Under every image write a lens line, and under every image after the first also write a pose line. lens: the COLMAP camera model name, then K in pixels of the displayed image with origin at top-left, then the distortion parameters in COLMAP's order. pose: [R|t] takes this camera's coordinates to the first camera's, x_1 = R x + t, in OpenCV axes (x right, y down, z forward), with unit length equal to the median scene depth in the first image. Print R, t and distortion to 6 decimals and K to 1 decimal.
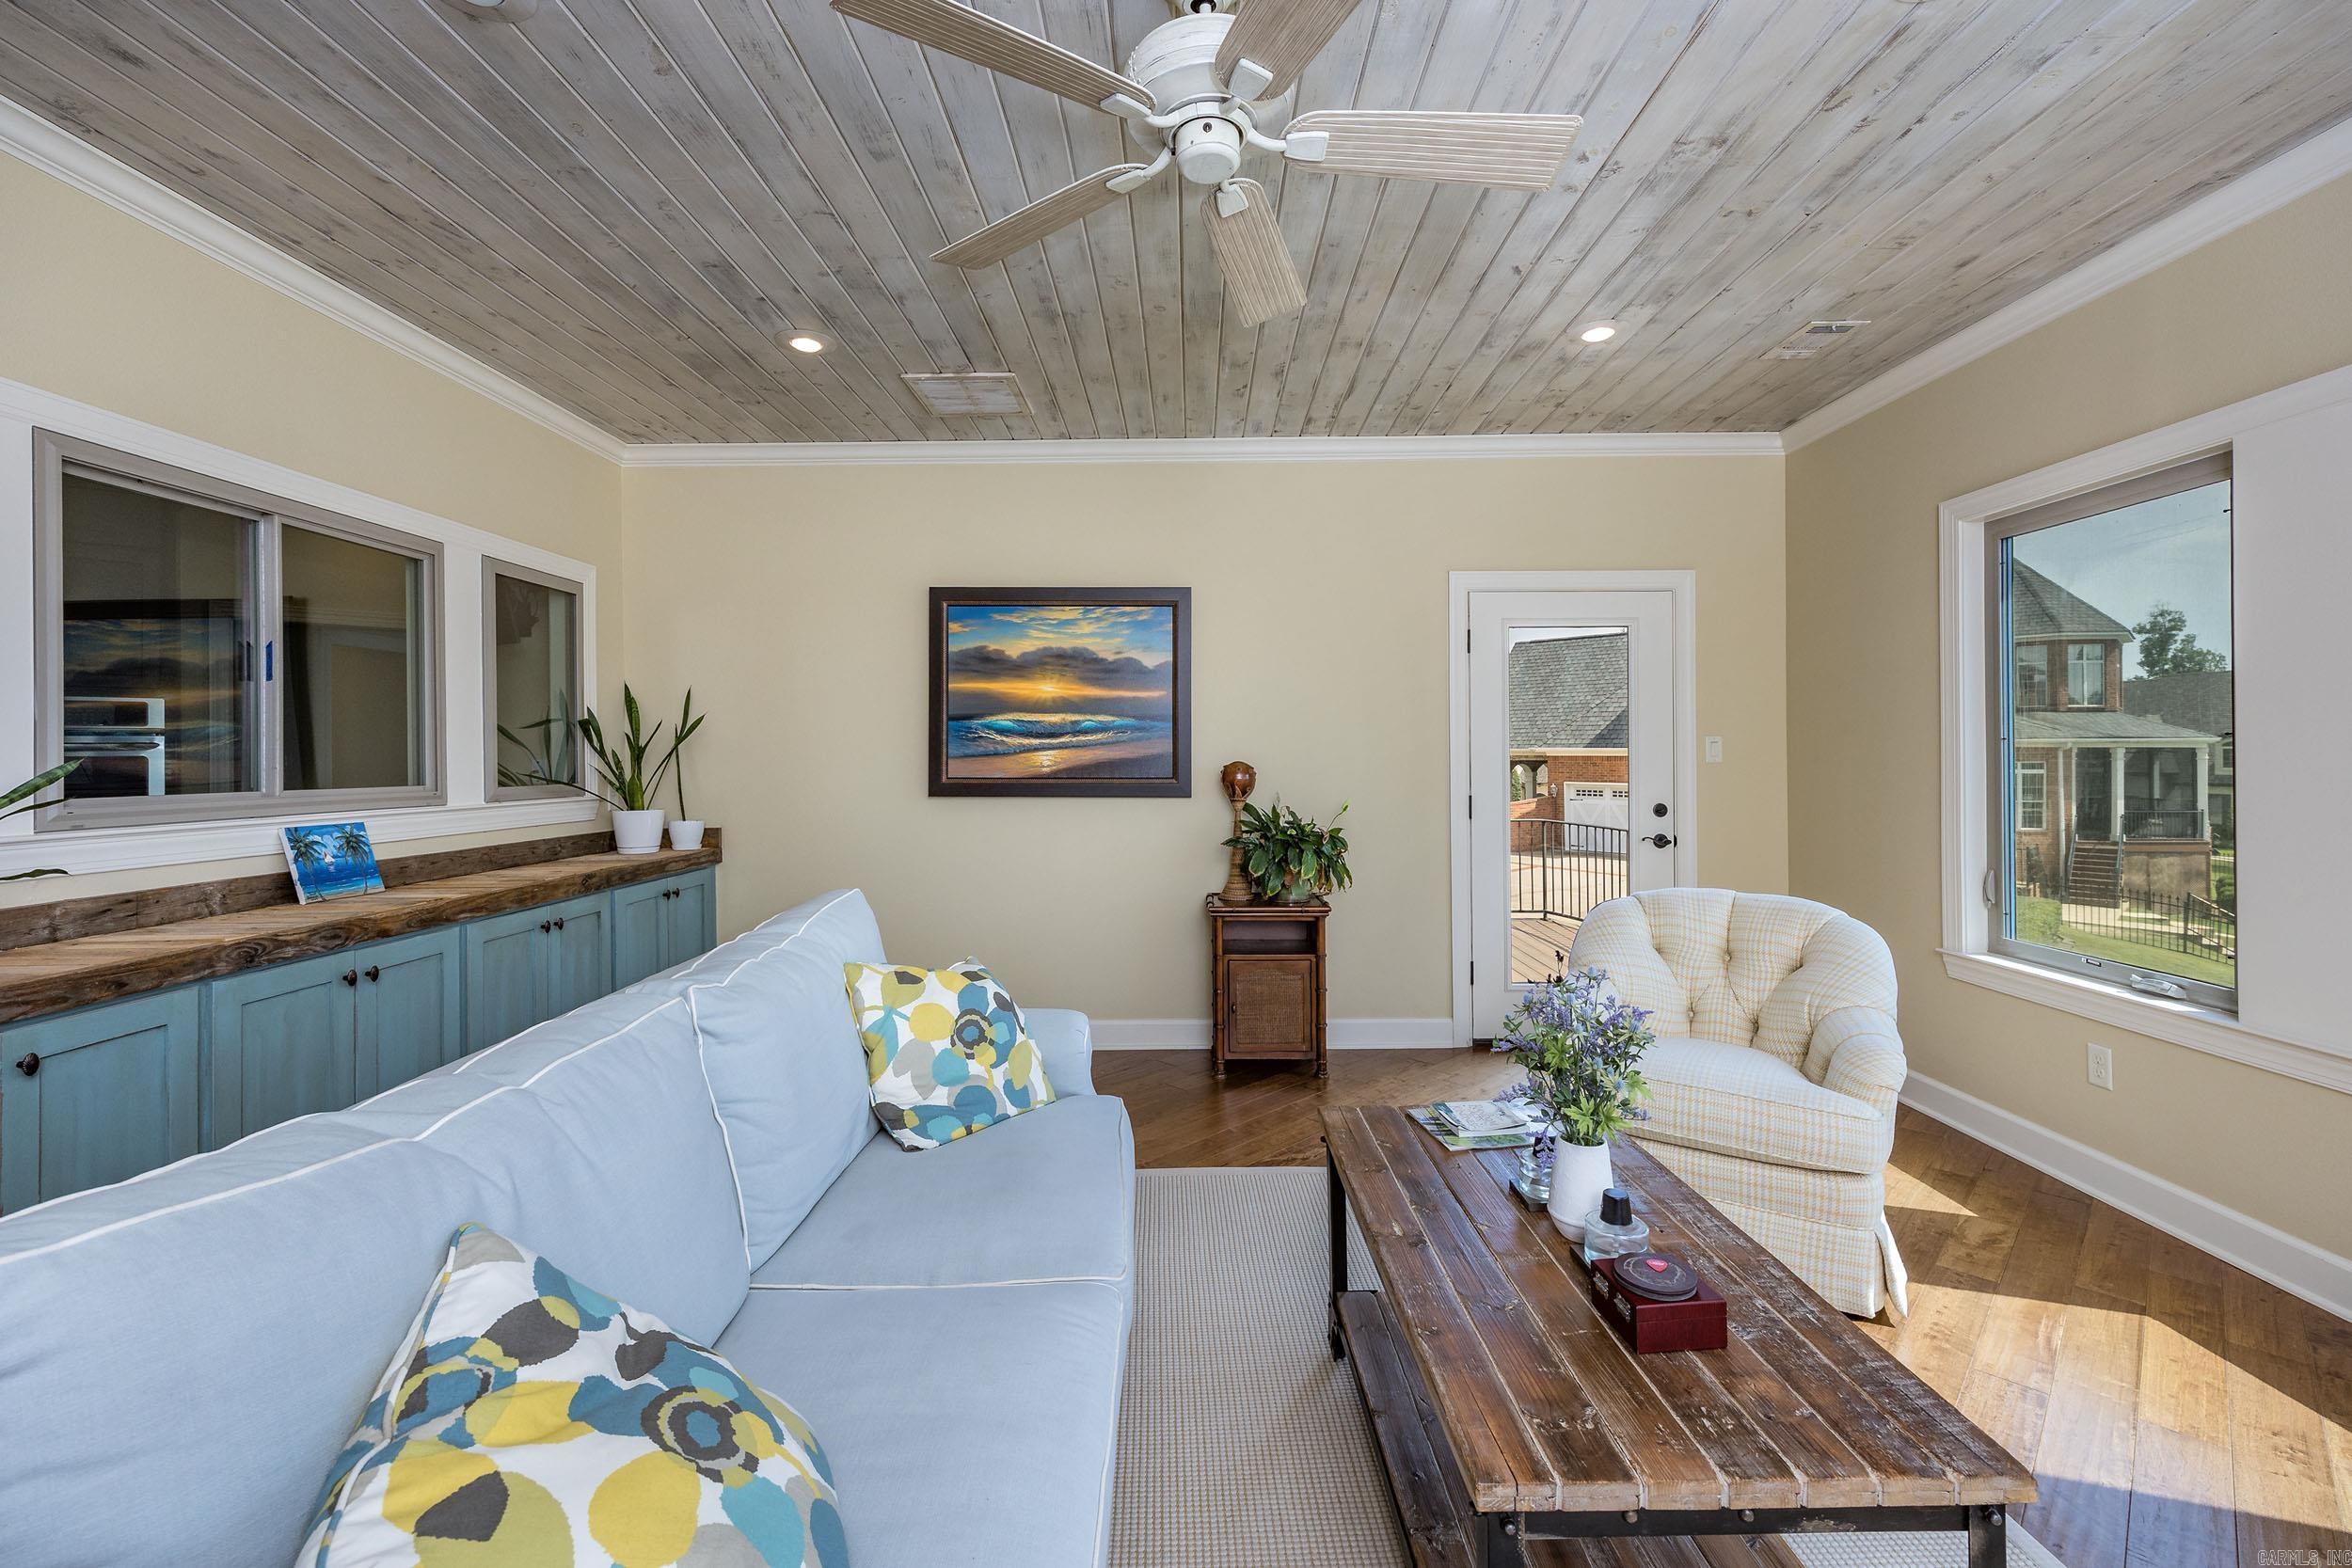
lens RADIAL K [[974.9, 0, 1183.1], [0, 974.9, 754.7], [0, 0, 1]] dist [0.002025, 0.000211]
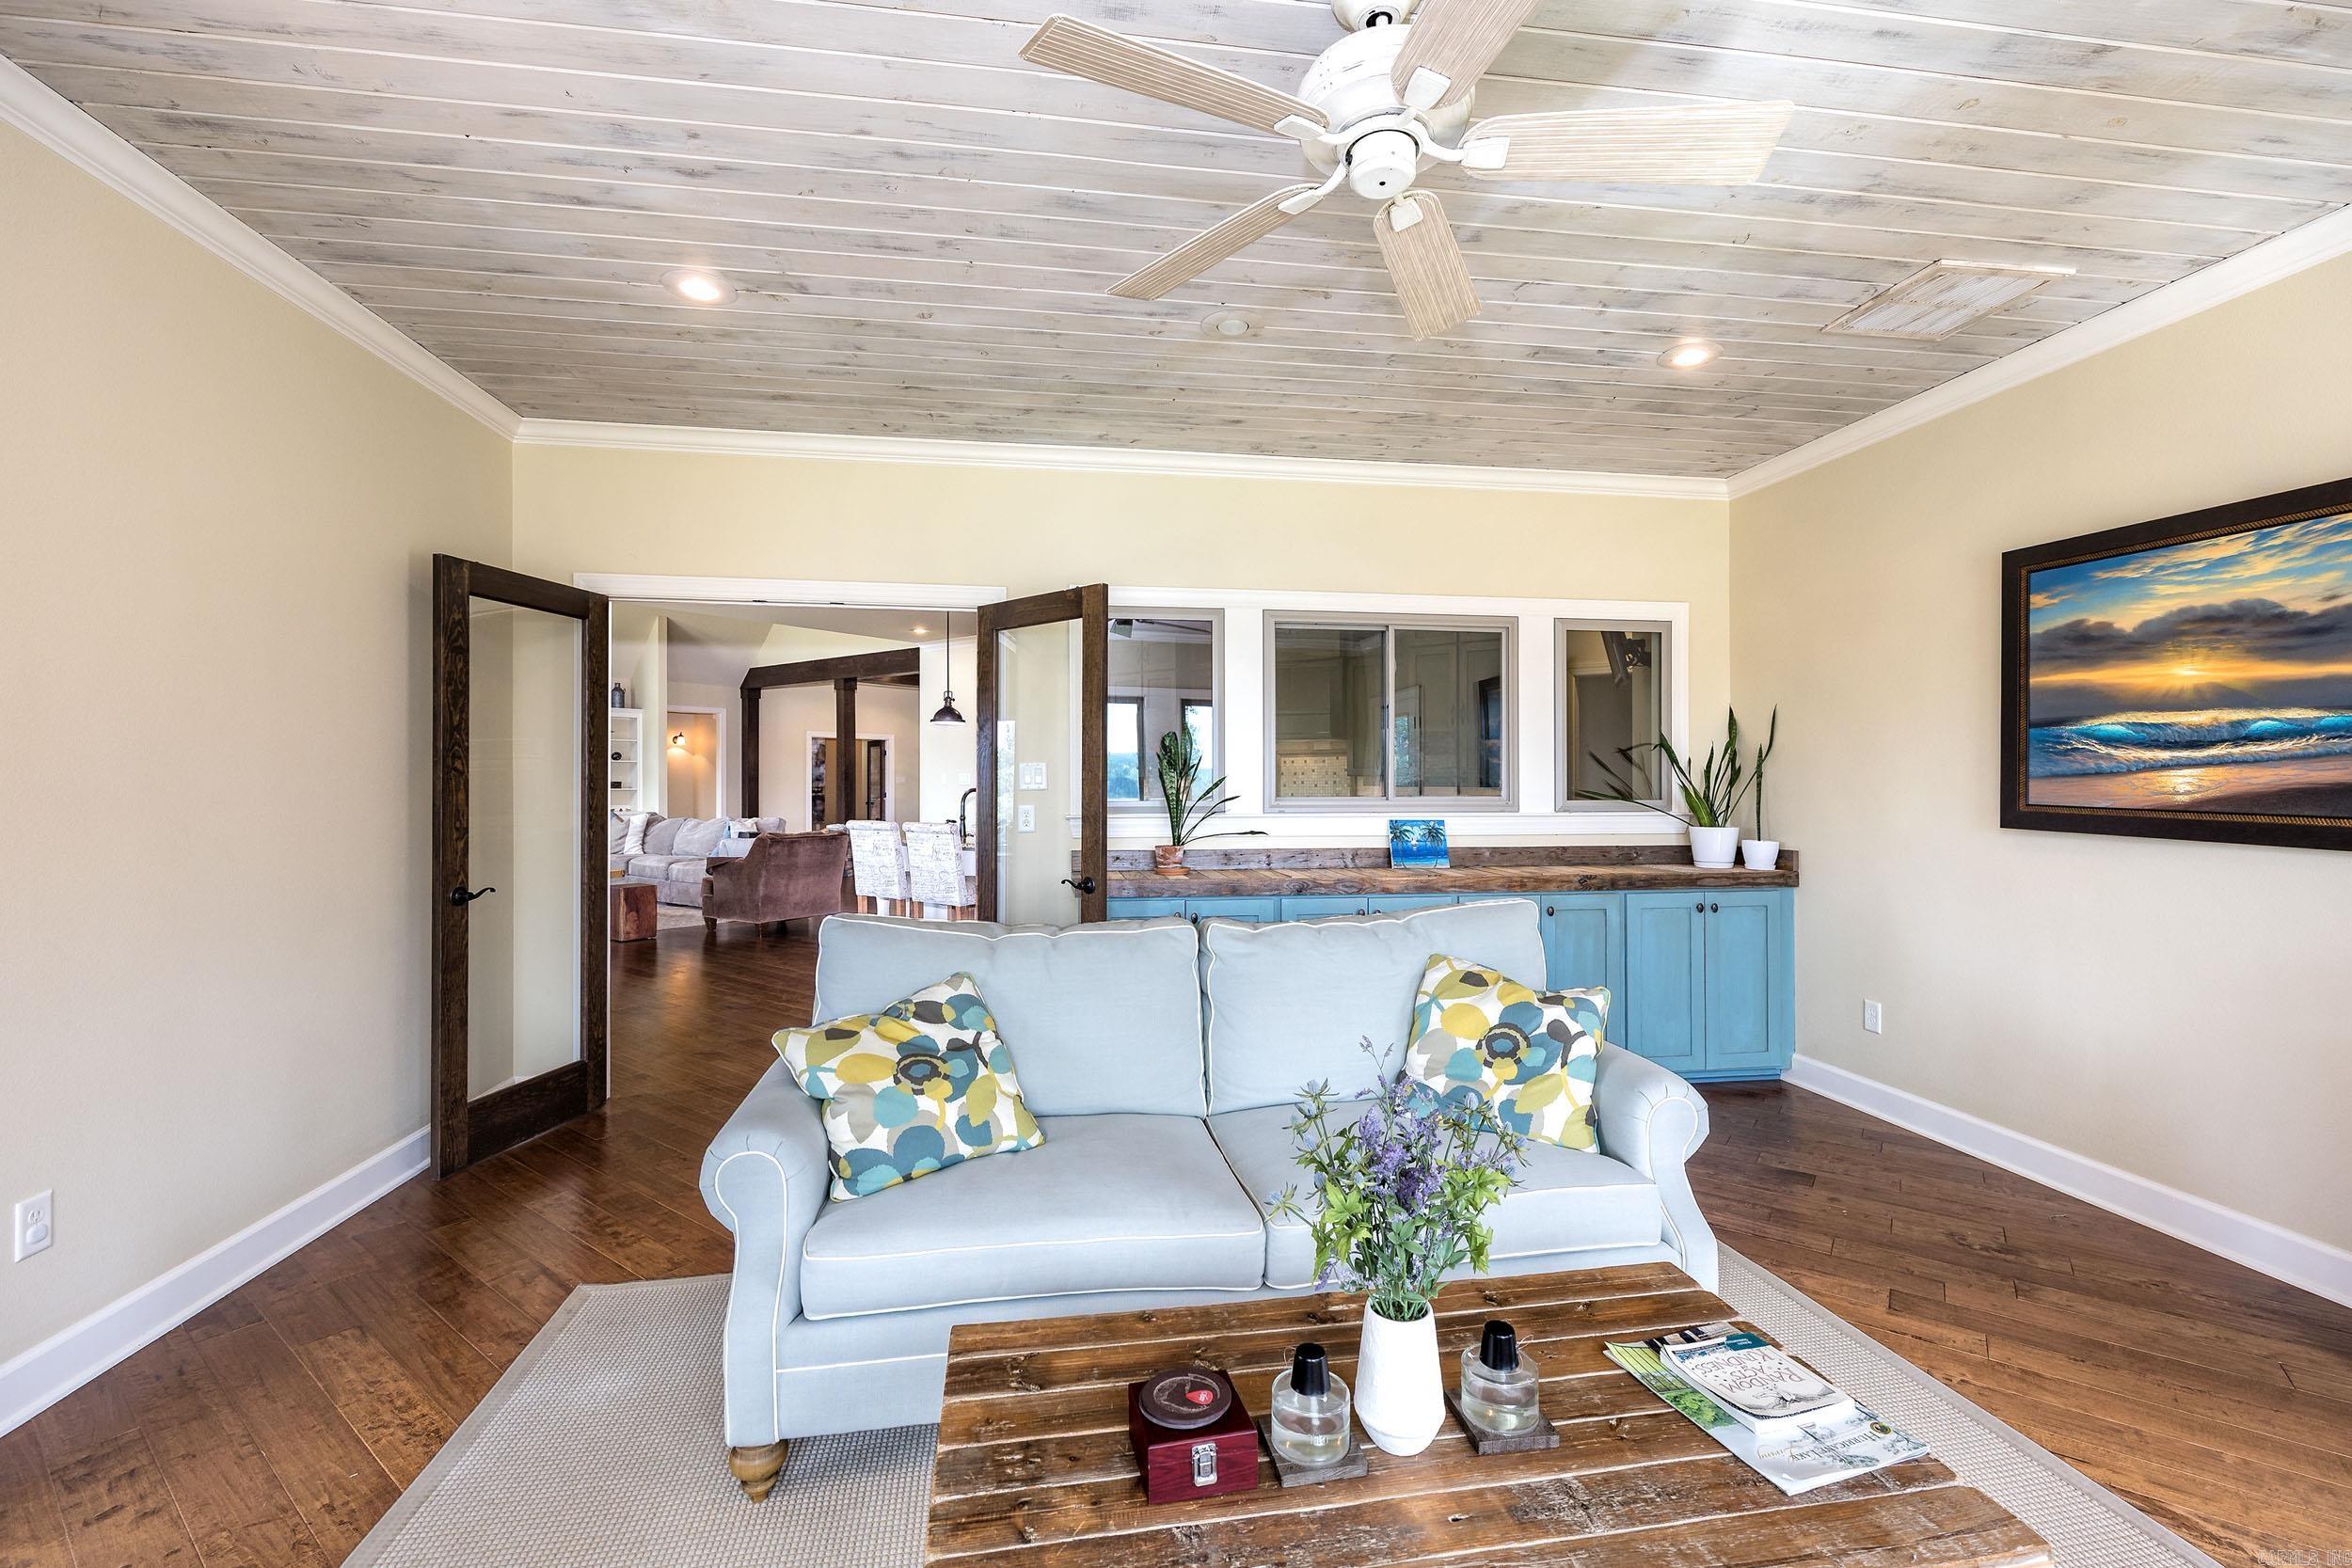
lens RADIAL K [[982.7, 0, 1179.7], [0, 982.7, 776.5], [0, 0, 1]] dist [-0.000388, -0.018803]
pose [[0.157915, 0.004171, -0.987444, 0.405909], [0.000233, 0.999991, 0.004261, -0.002152], [0.987453, -0.000903, 0.157912, 0.267046]]
